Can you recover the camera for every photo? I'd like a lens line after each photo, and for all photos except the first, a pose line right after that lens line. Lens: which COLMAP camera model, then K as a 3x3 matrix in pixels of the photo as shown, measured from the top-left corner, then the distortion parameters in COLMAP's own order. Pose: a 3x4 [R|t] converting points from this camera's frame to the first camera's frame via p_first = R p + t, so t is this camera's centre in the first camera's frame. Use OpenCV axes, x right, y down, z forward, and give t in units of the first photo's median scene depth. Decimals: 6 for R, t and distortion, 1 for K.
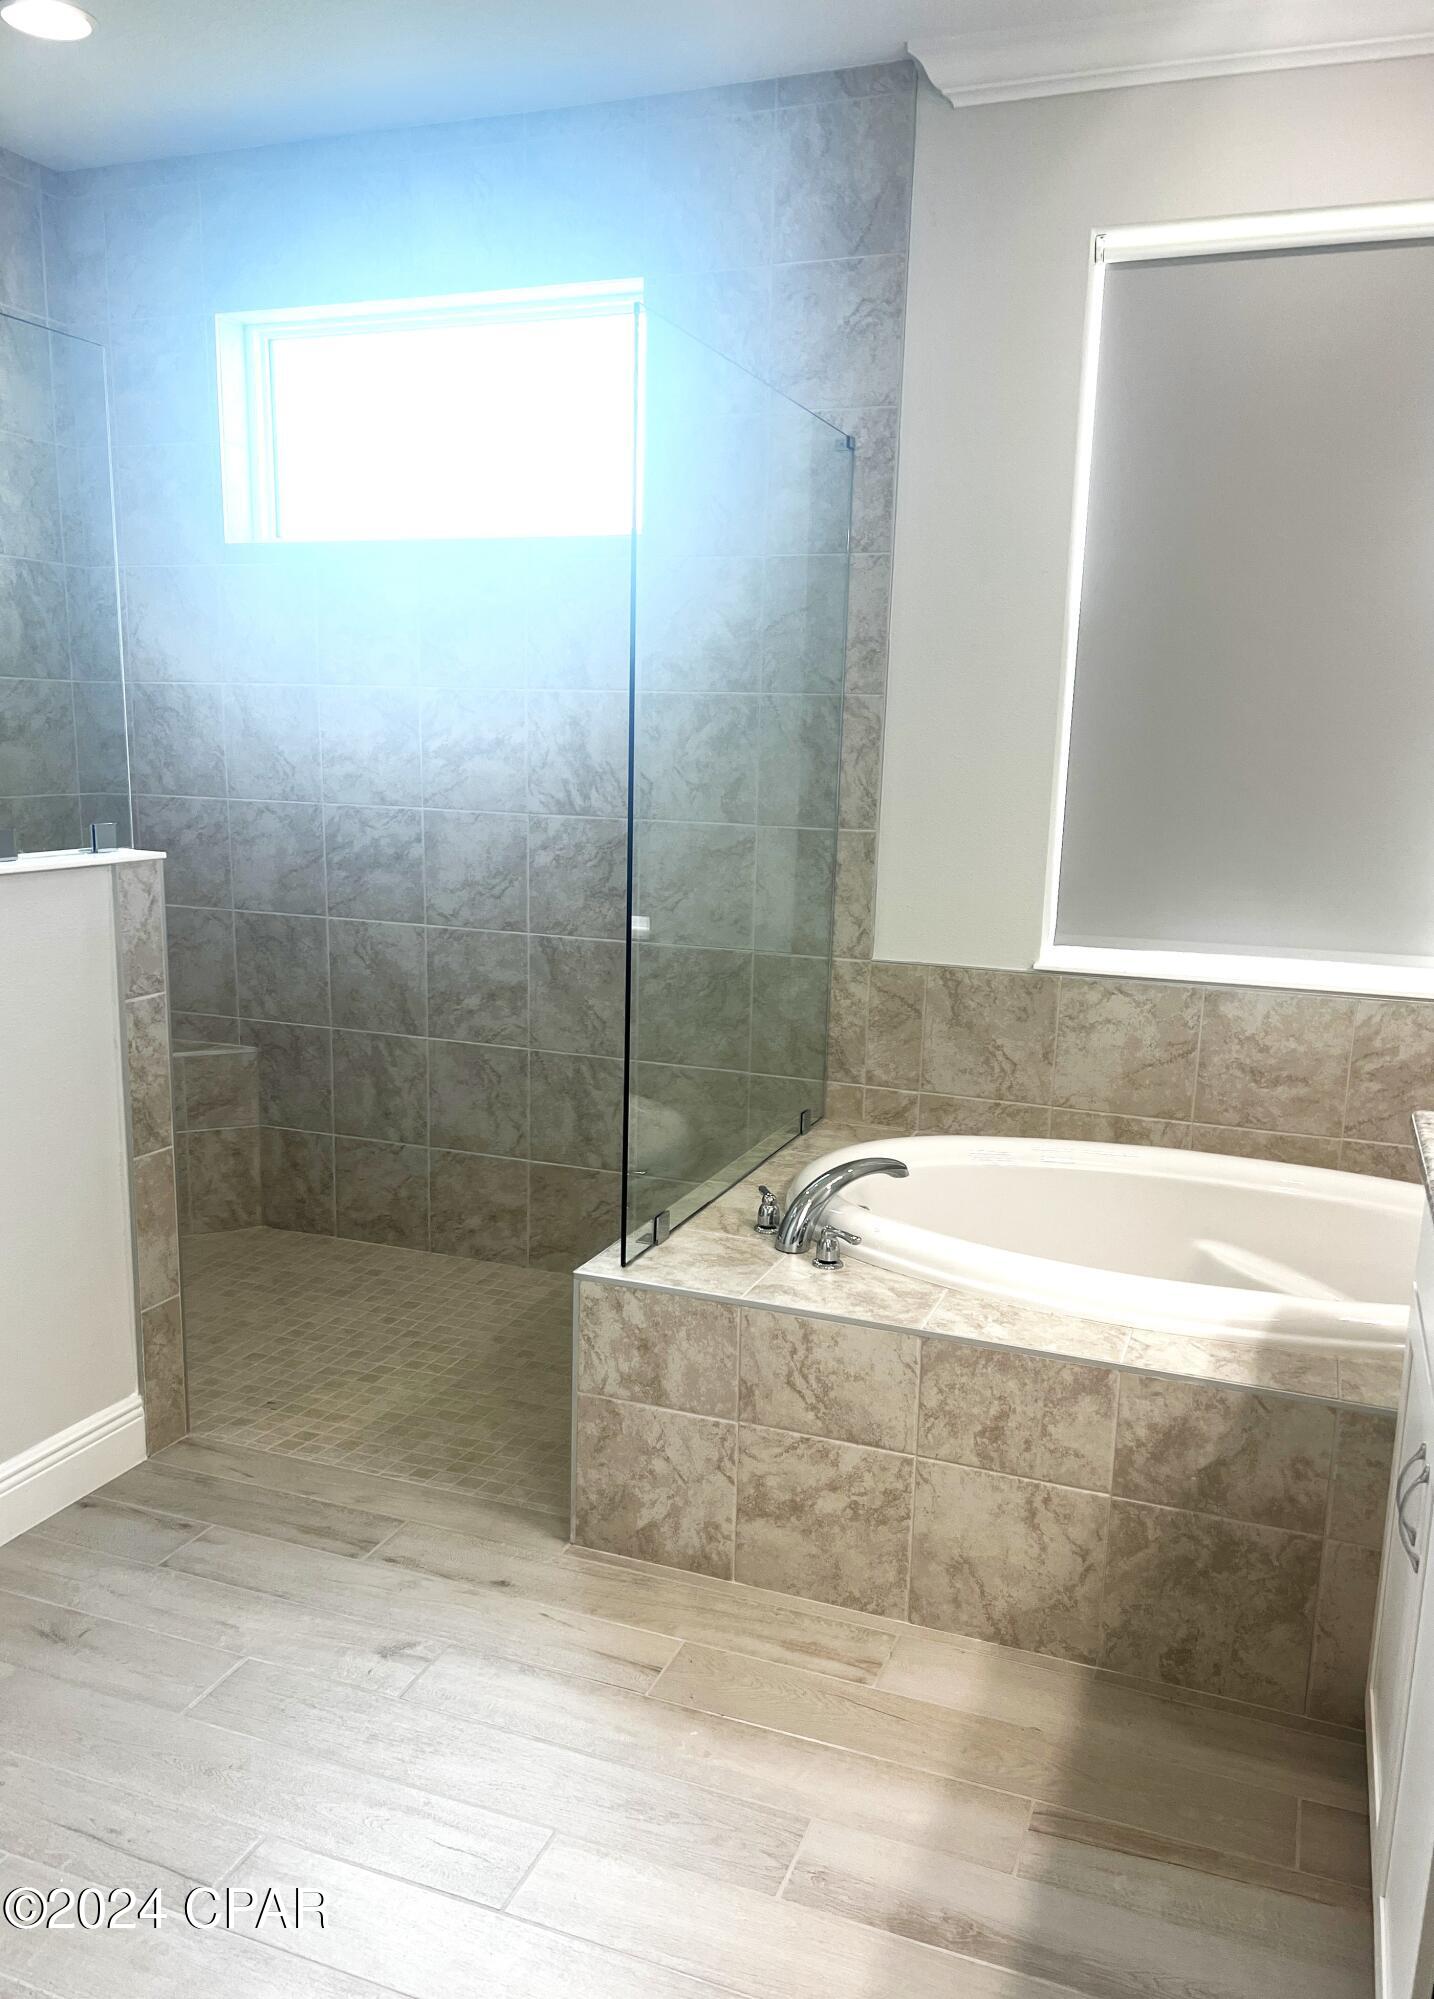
lens RADIAL K [[1602.1, 0, 715.1], [0, 1602.1, 1030.0], [0, 0, 1]] dist [0.140532, -0.189640]
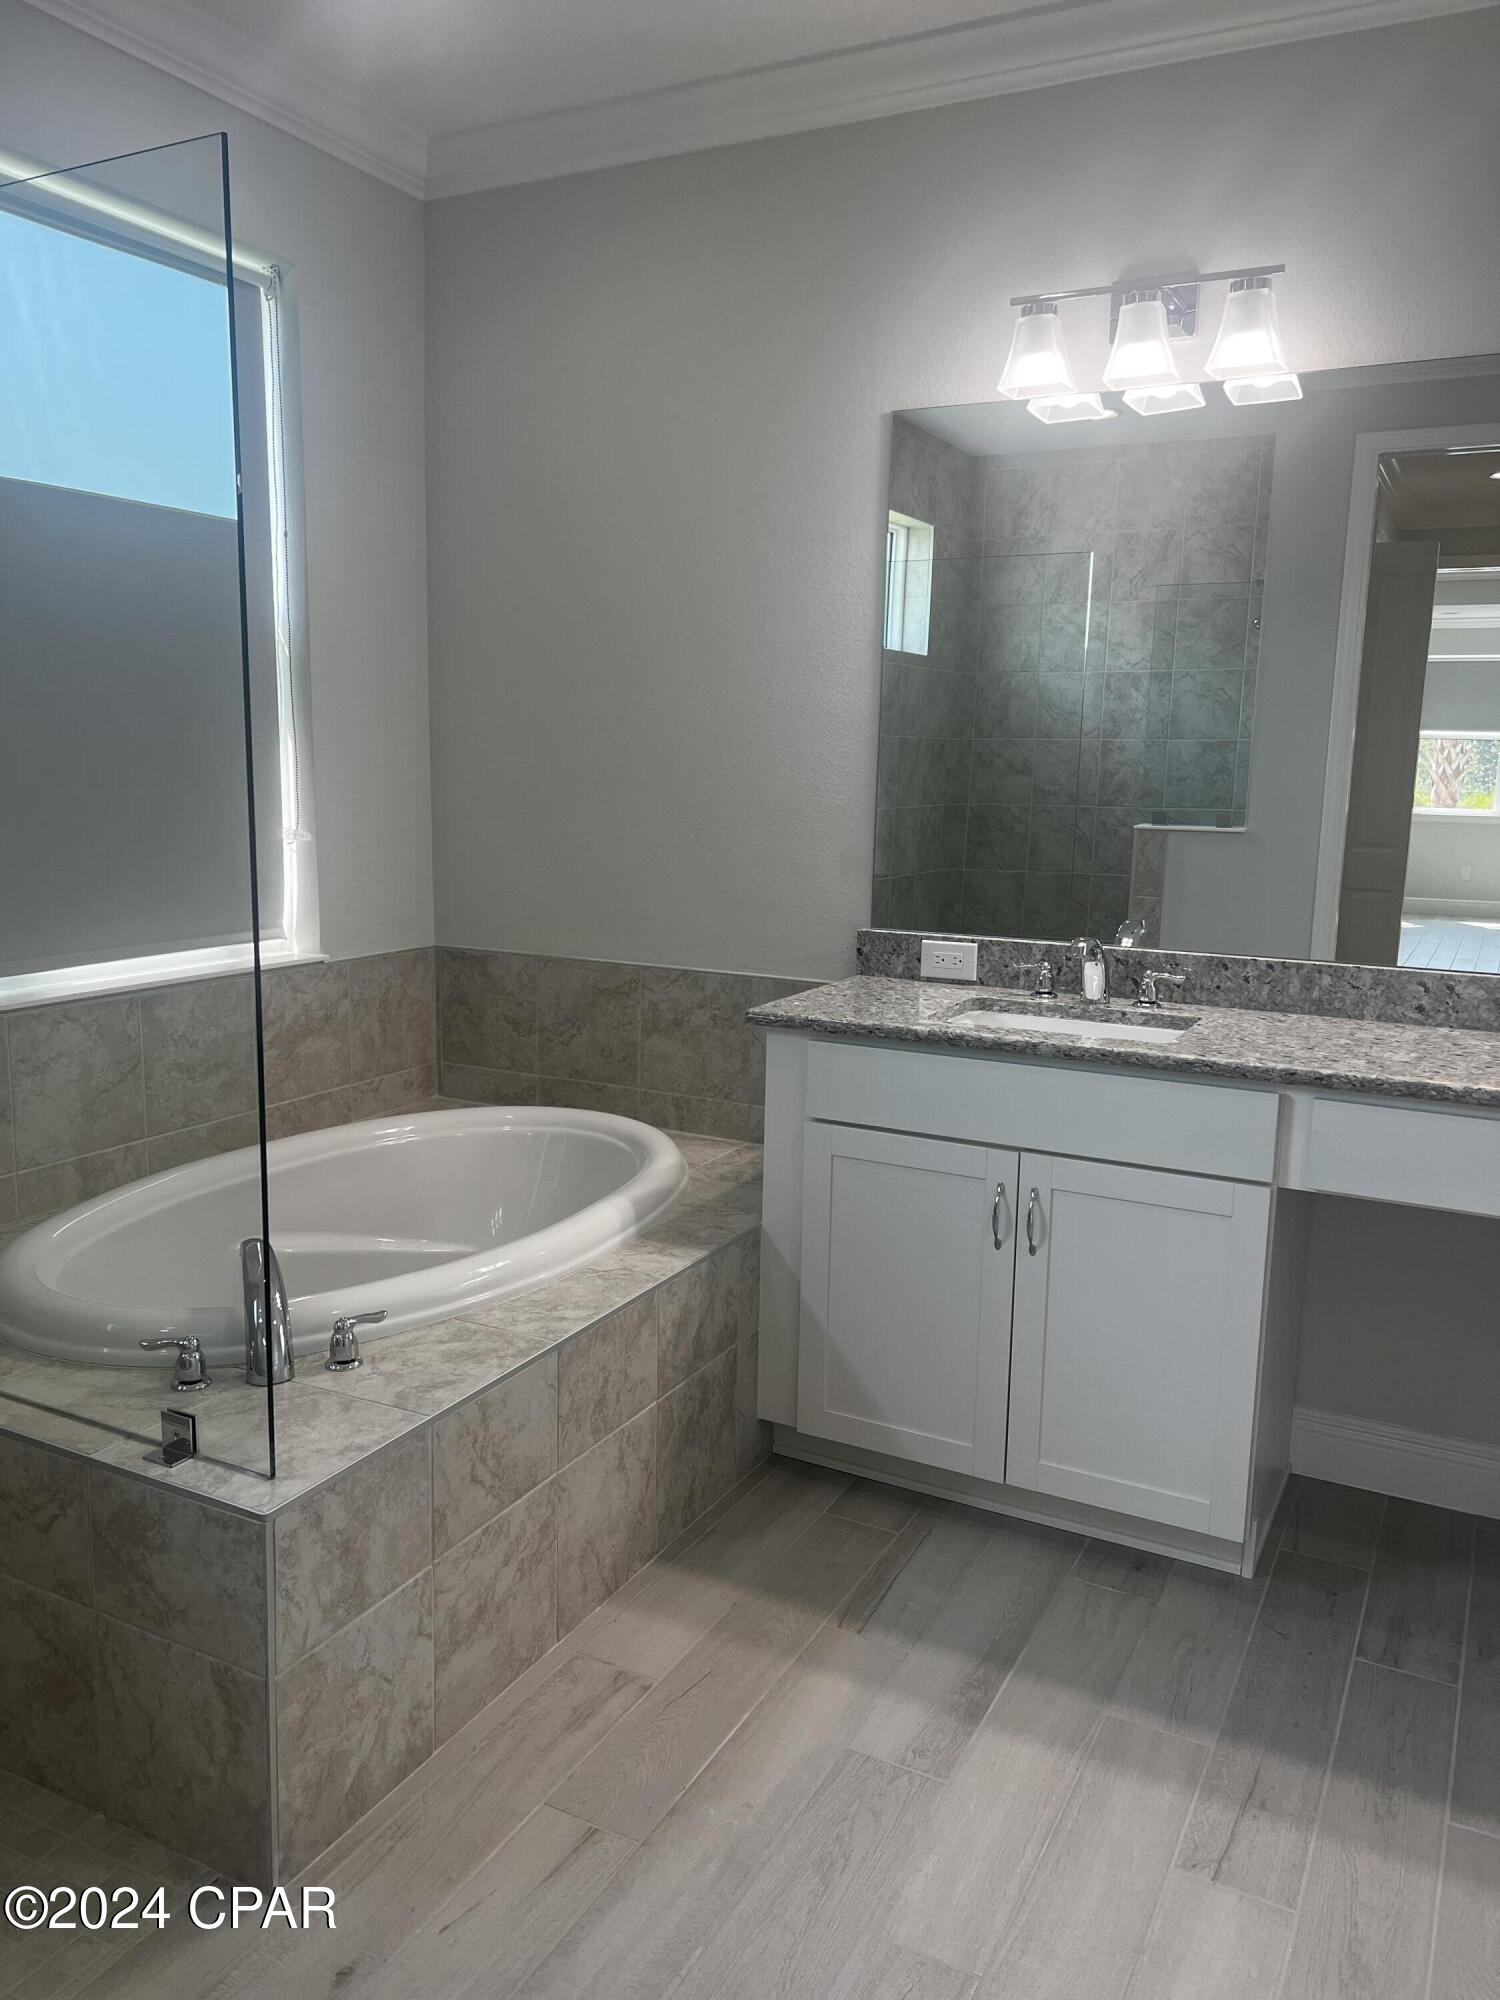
lens RADIAL K [[1492.5, 0, 750.0], [0, 1492.5, 1000.0], [0, 0, 1]] dist [0.086928, -0.095777]
pose [[0.111488, -0.182674, 0.976832, -0.693598], [0.171870, 0.971692, 0.162097, -0.140314], [-0.978791, 0.149816, 0.139728, 0.708768]]
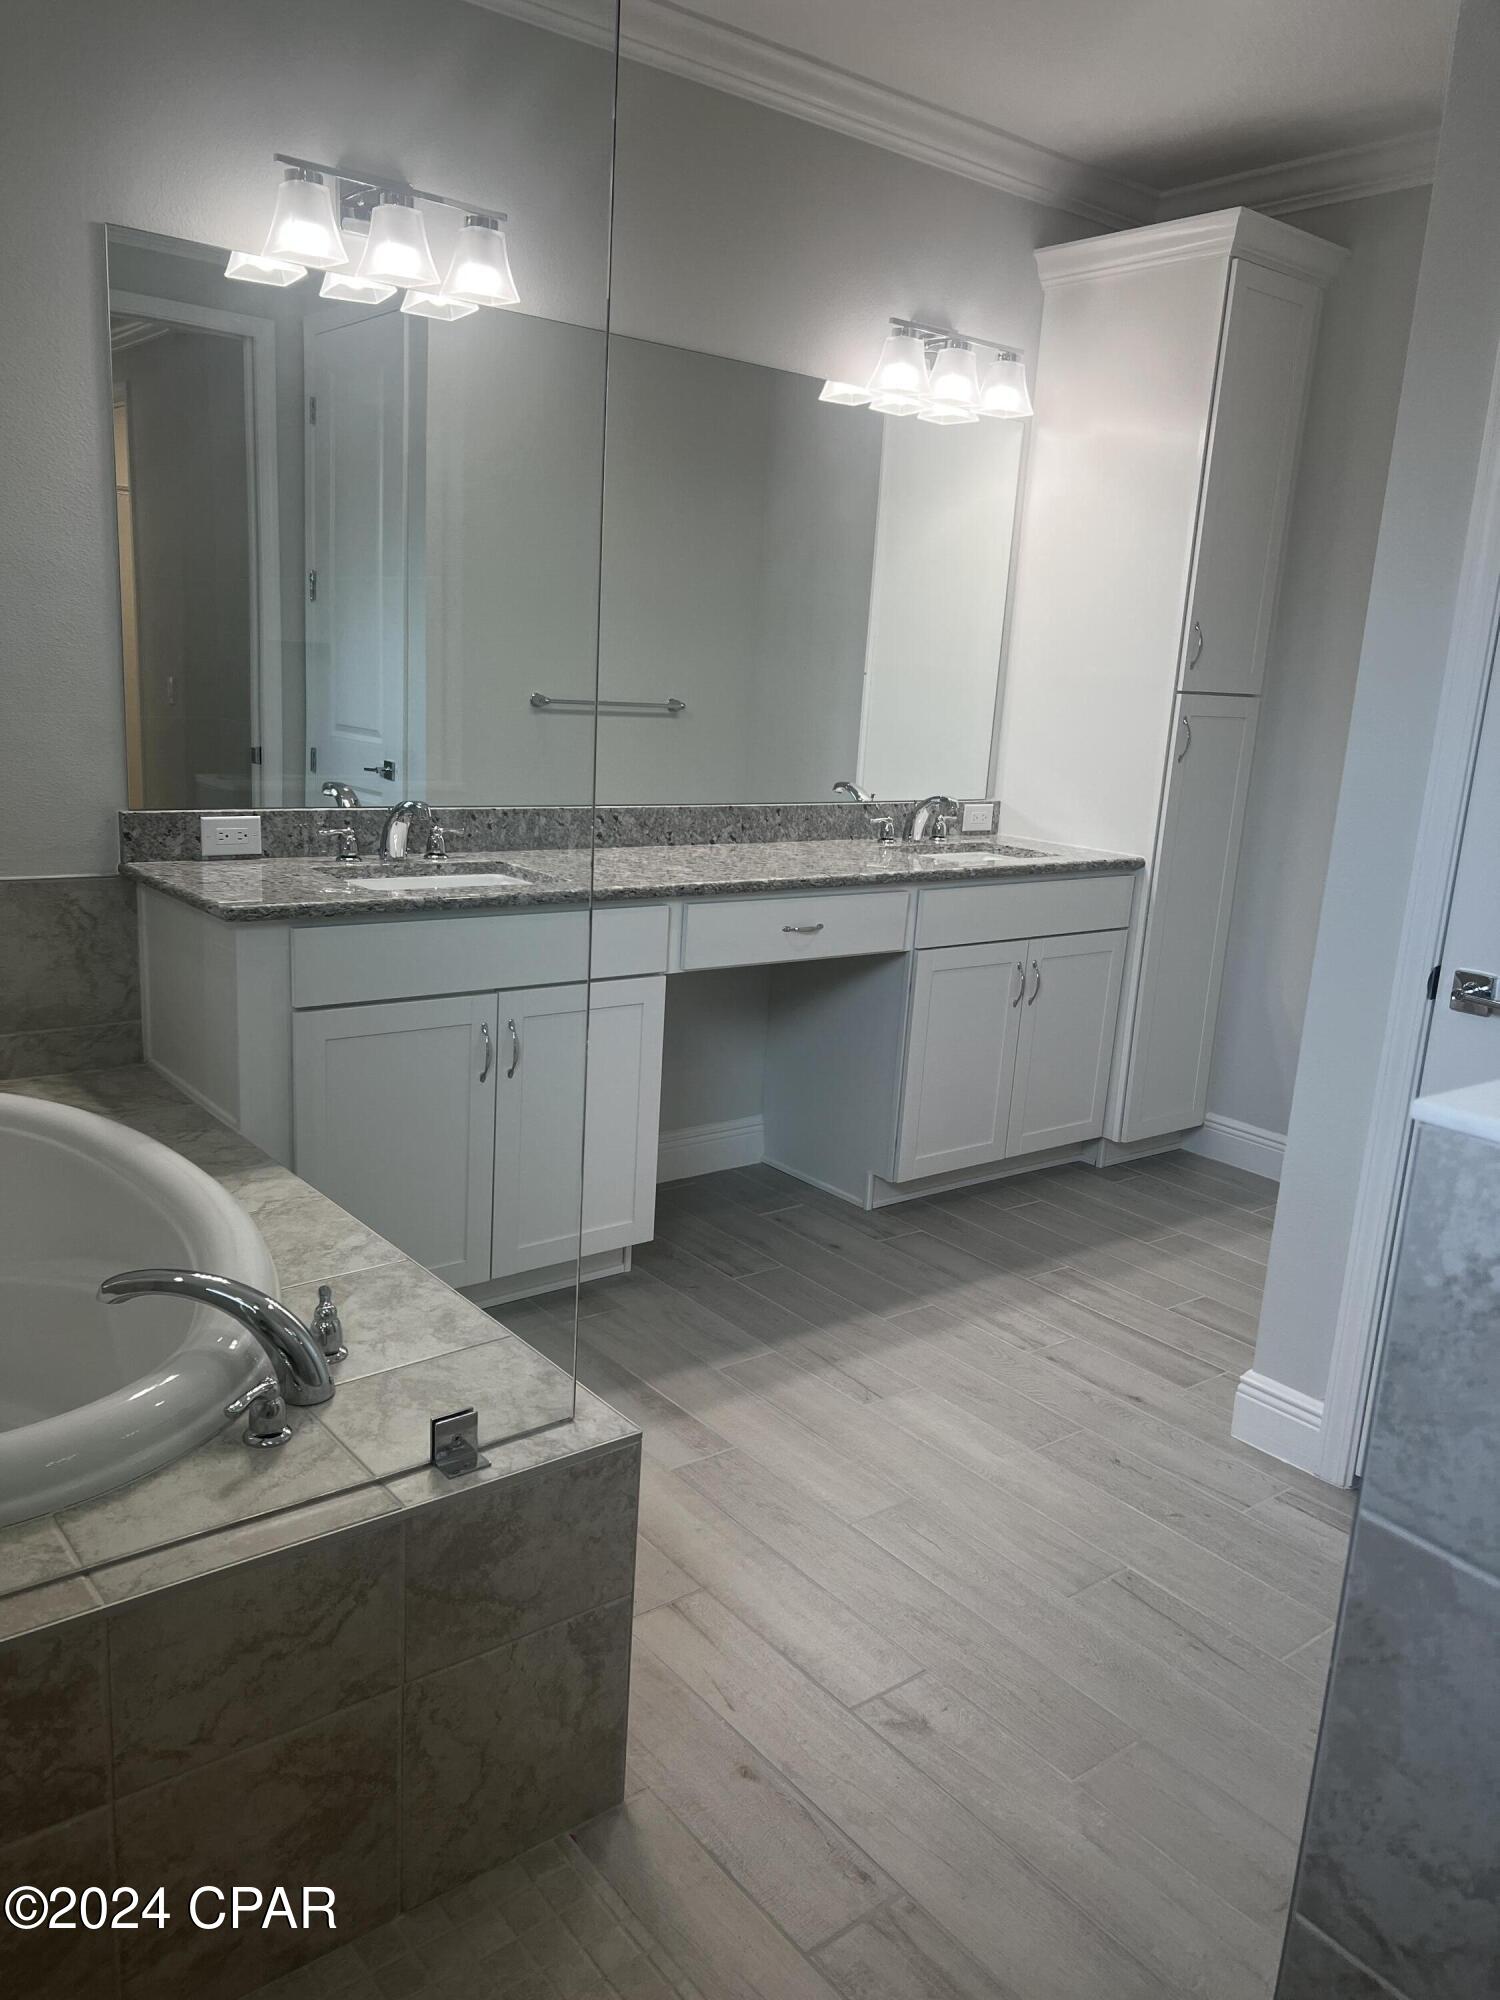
lens RADIAL K [[1492.5, 0, 750.0], [0, 1492.5, 1000.0], [0, 0, 1]] dist [0.086928, -0.095777]
pose [[-0.860462, -0.186188, 0.474278, -0.420468], [0.014546, 0.921486, 0.388139, -0.285266], [-0.509307, 0.340878, -0.790195, 1.501528]]
